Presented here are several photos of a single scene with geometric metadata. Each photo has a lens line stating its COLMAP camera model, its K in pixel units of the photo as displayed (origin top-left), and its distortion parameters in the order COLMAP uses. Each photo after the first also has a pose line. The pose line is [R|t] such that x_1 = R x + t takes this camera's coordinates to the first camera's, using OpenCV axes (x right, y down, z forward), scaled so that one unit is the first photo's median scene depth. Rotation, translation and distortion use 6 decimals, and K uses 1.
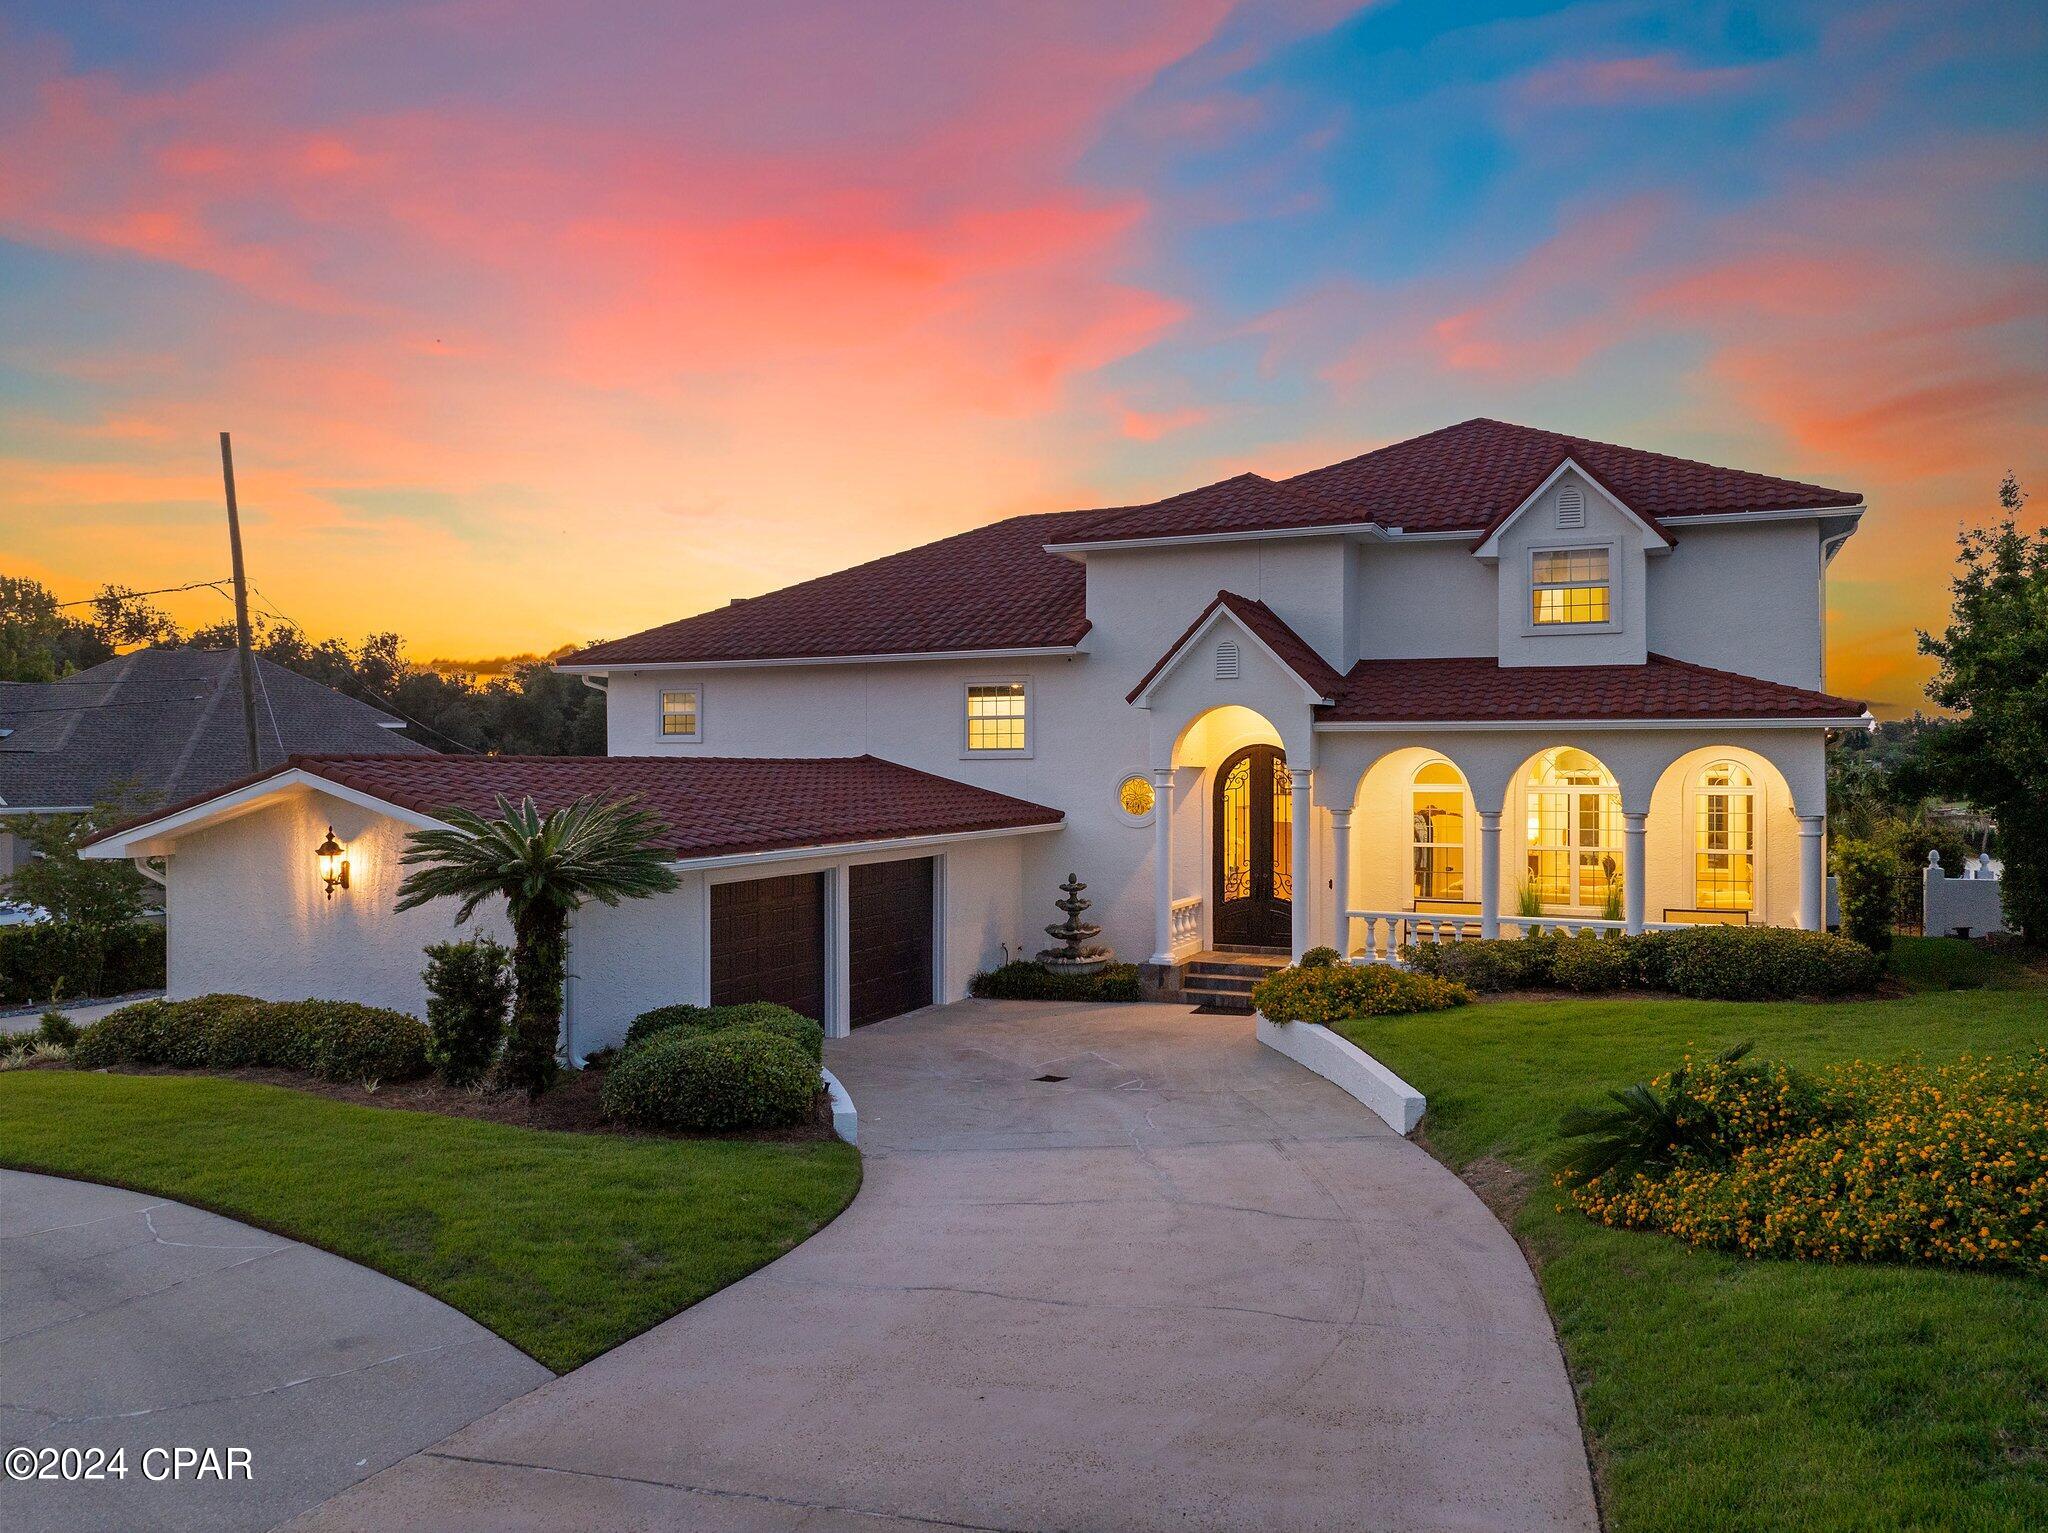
lens RADIAL K [[1438.6, 0, 1024.0], [0, 1438.6, 766.5], [0, 0, 1]] dist [-0.039920, 0.003056]
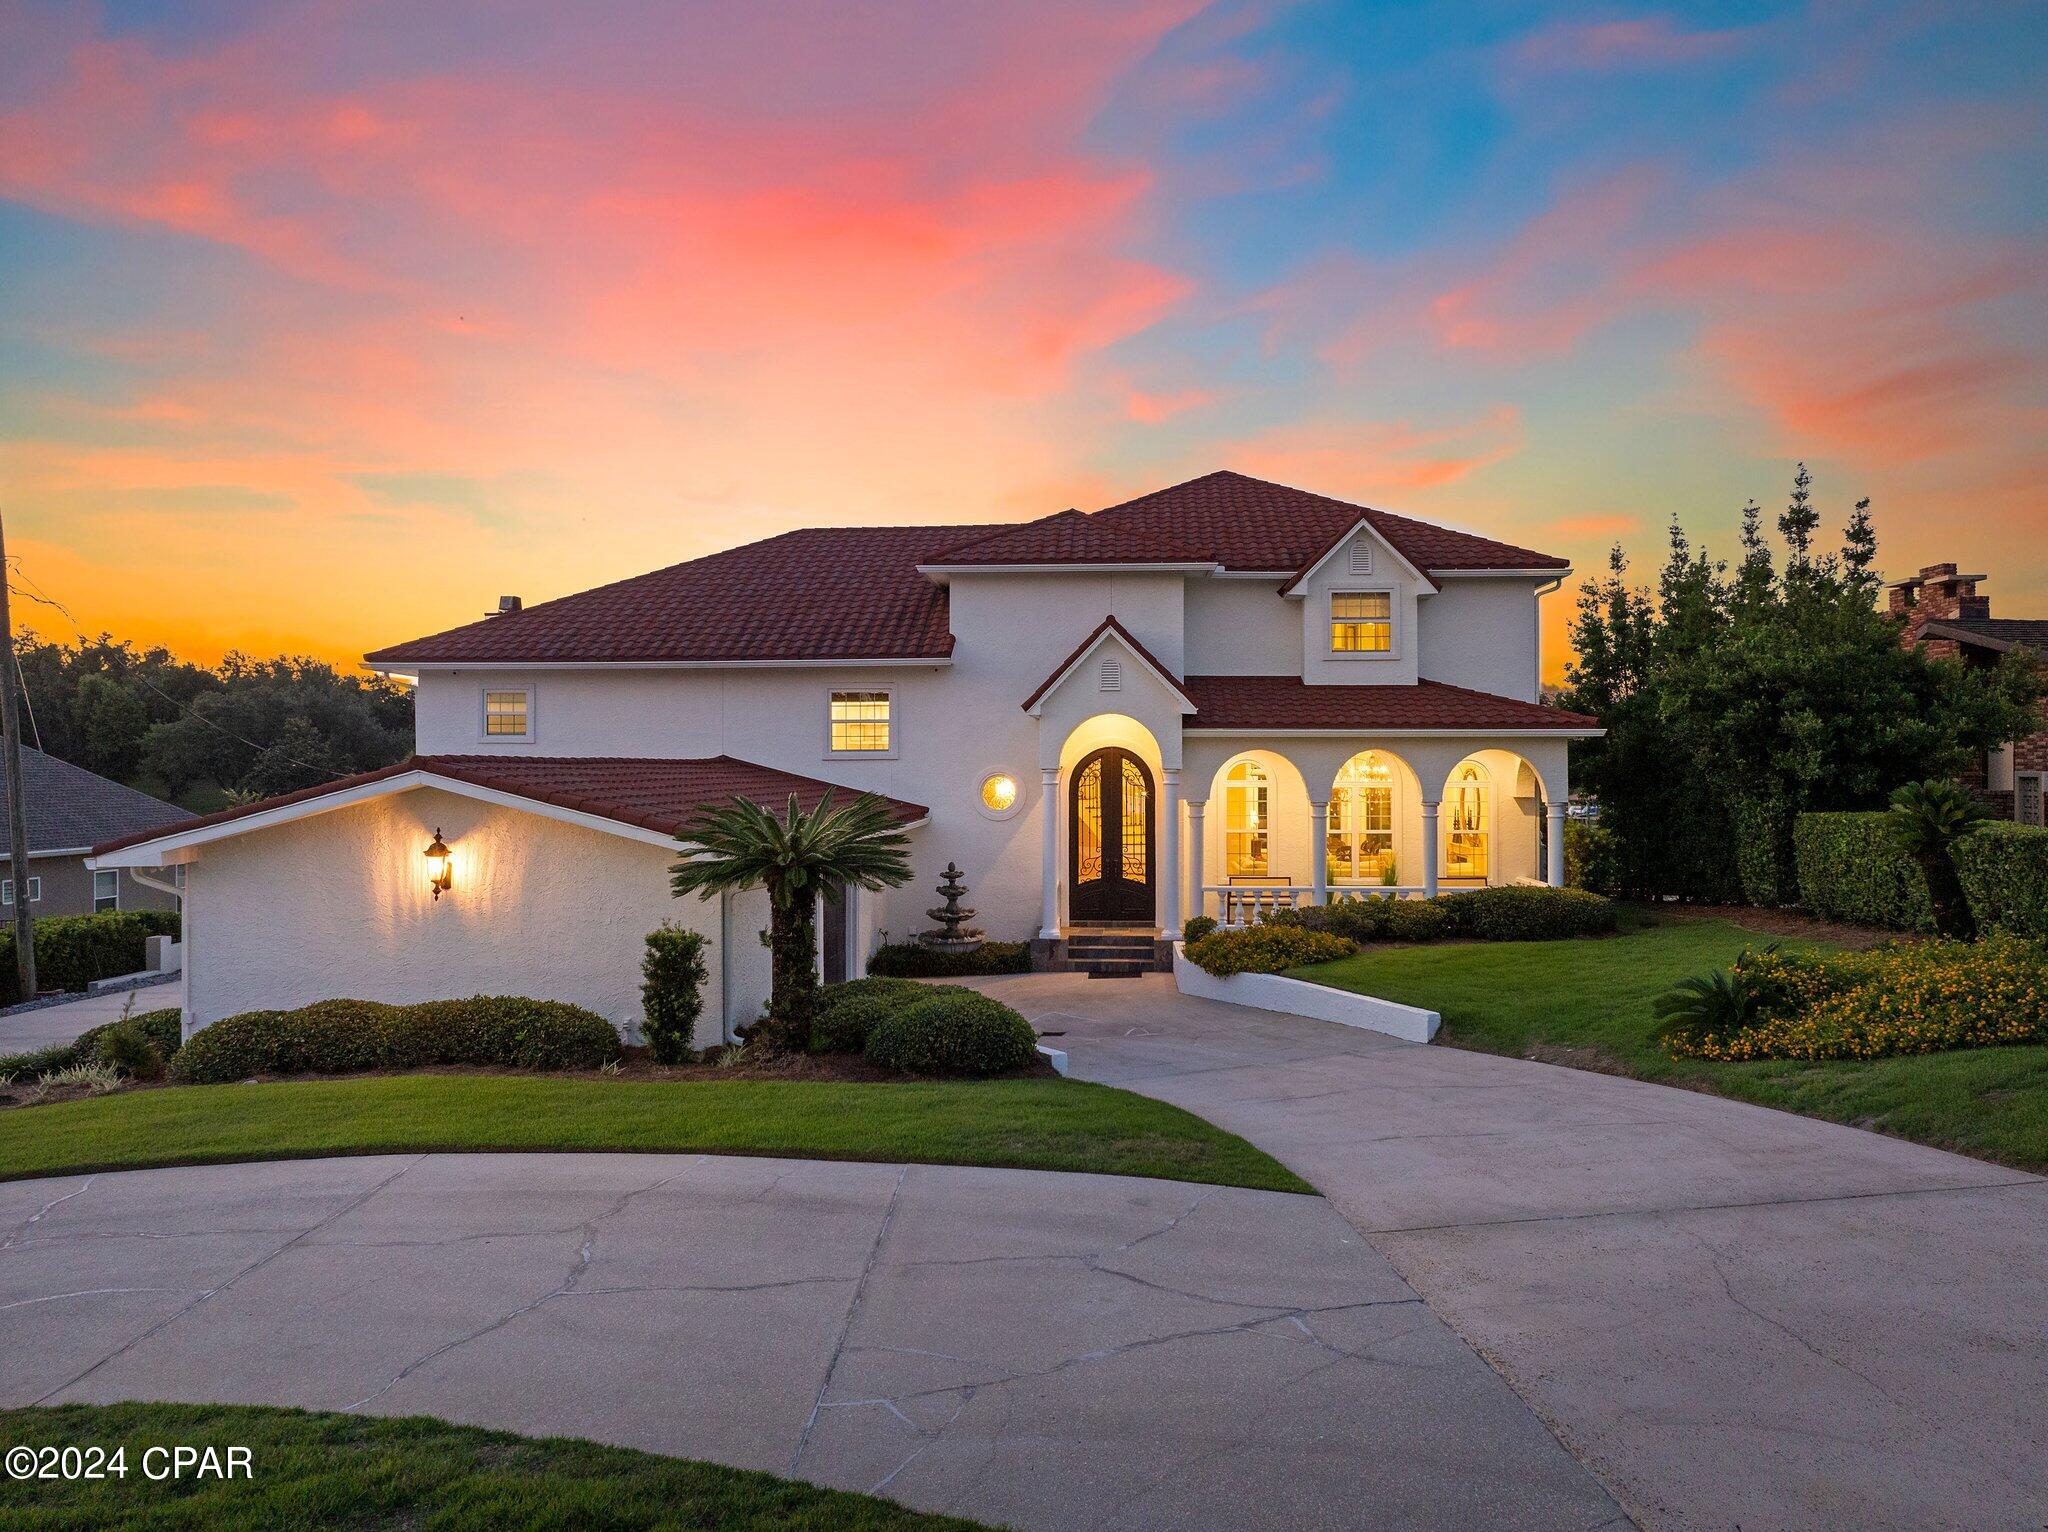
lens RADIAL K [[1453.4, 0, 1024.0], [0, 1453.4, 766.0], [0, 0, 1]] dist [-0.036408, -0.000177]
pose [[0.933017, -0.002168, 0.359827, -0.348704], [0.001987, 0.999998, 0.000873, -0.001250], [-0.359828, -0.000100, 0.933019, -0.075421]]
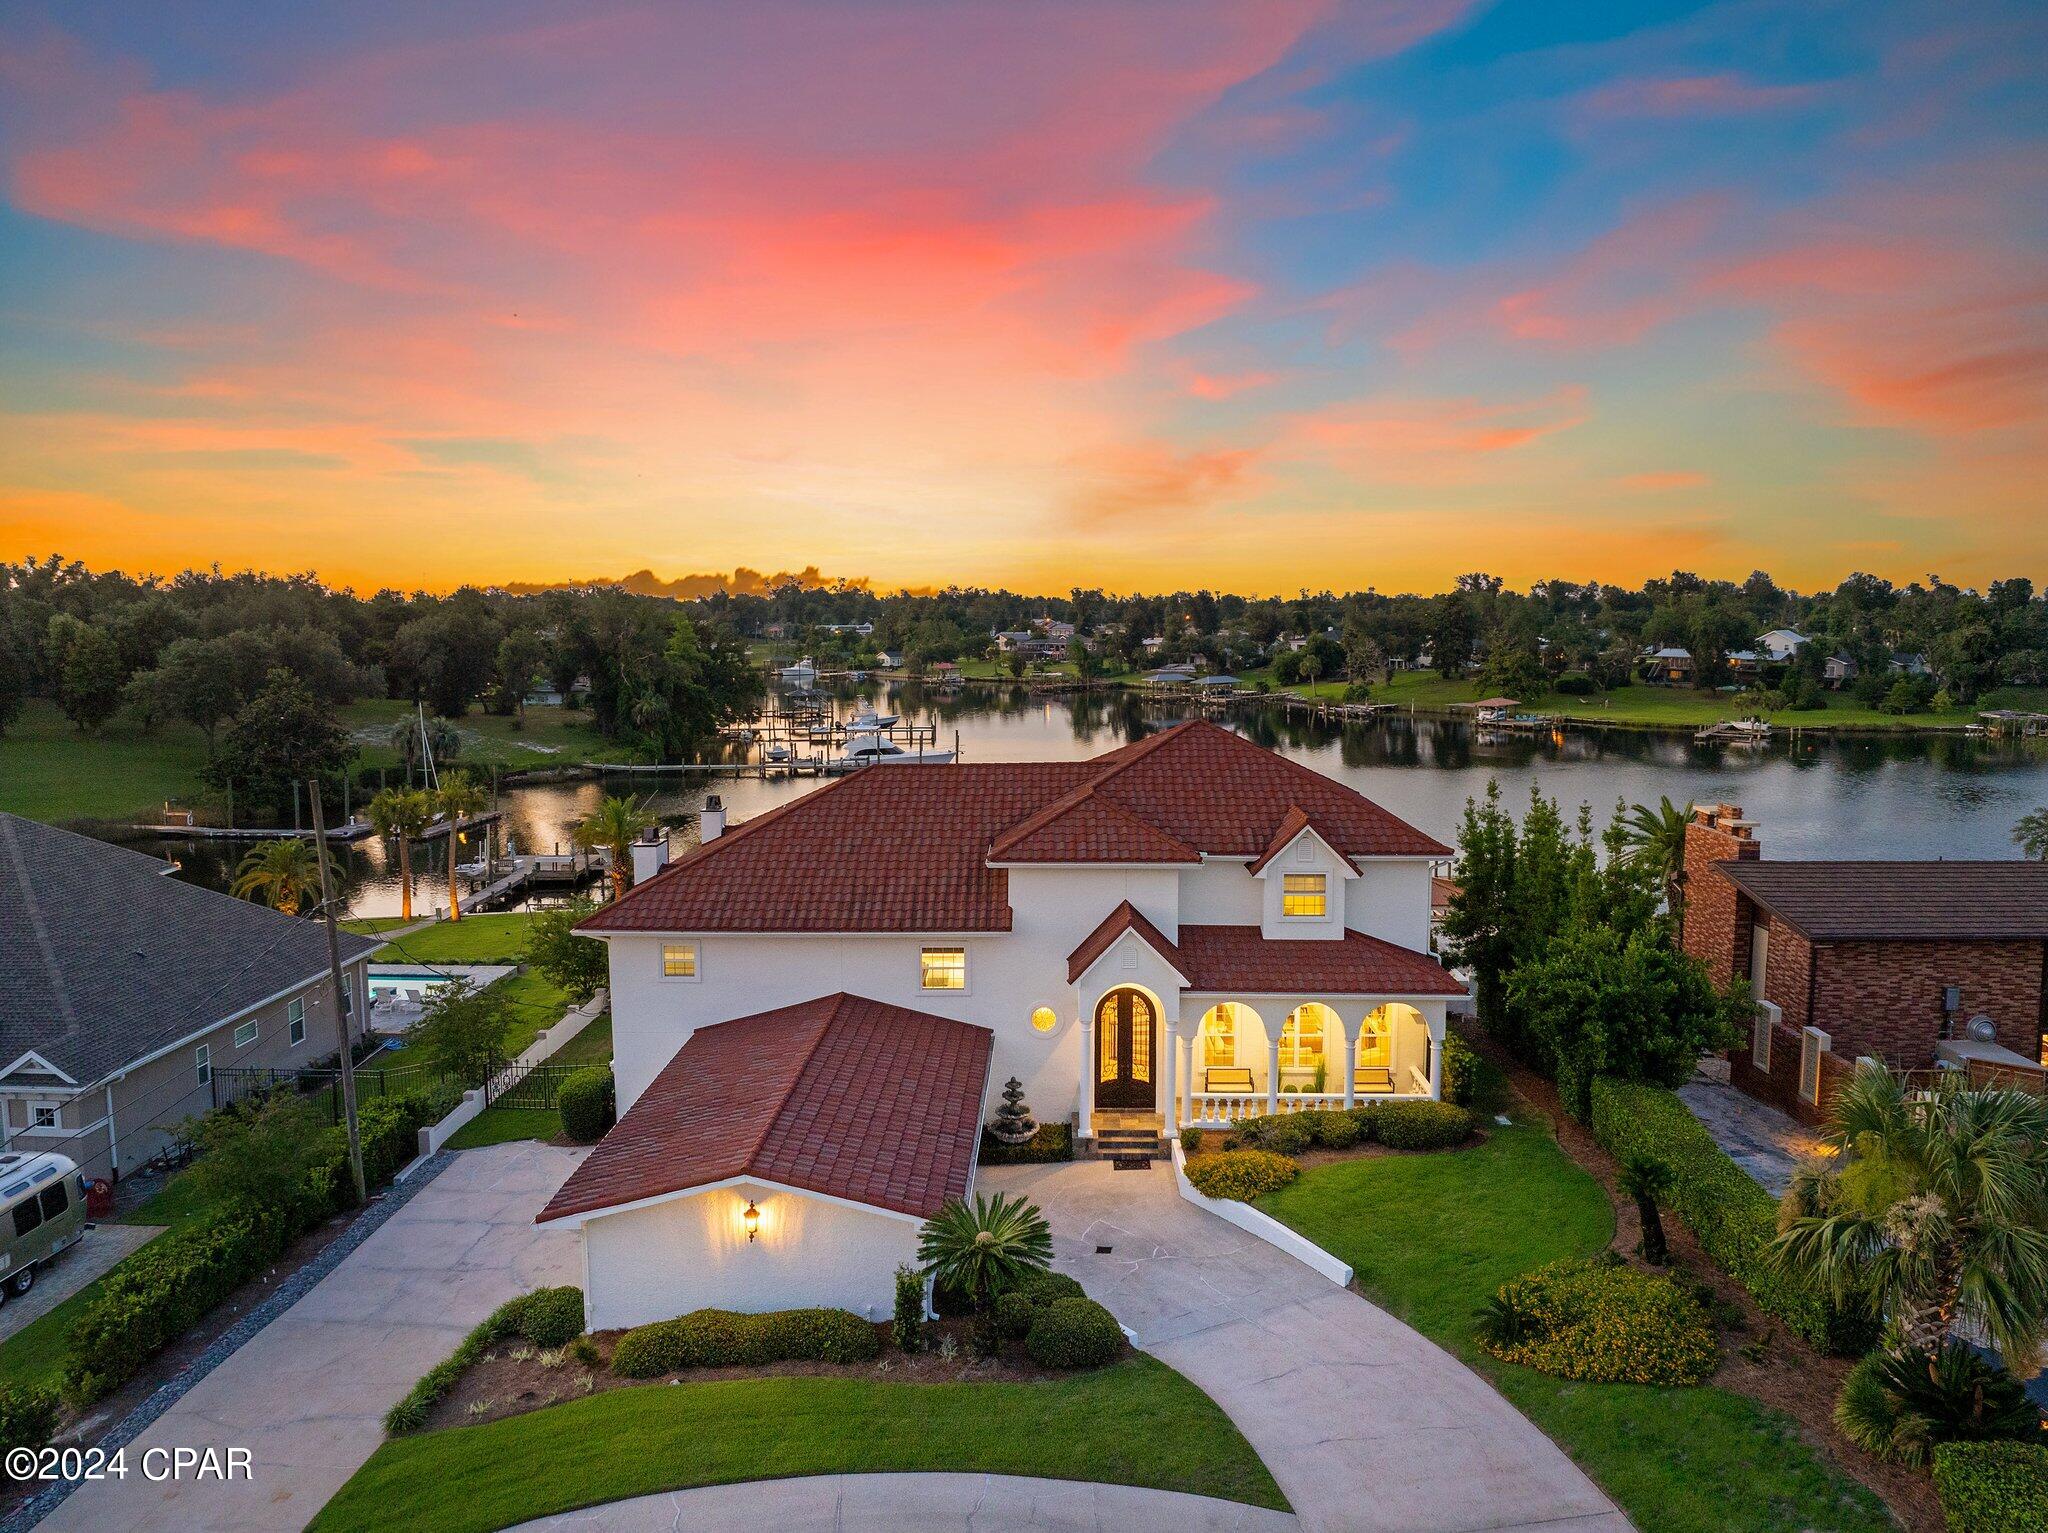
lens RADIAL K [[1453.4, 0, 1024.0], [0, 1453.4, 766.5], [0, 0, 1]] dist [-0.036408, -0.000177]
pose [[0.913010, -0.045387, 0.405404, -0.635740], [0.002182, 0.994320, 0.106407, -0.469982], [-0.407931, -0.096266, 0.907924, -0.443950]]
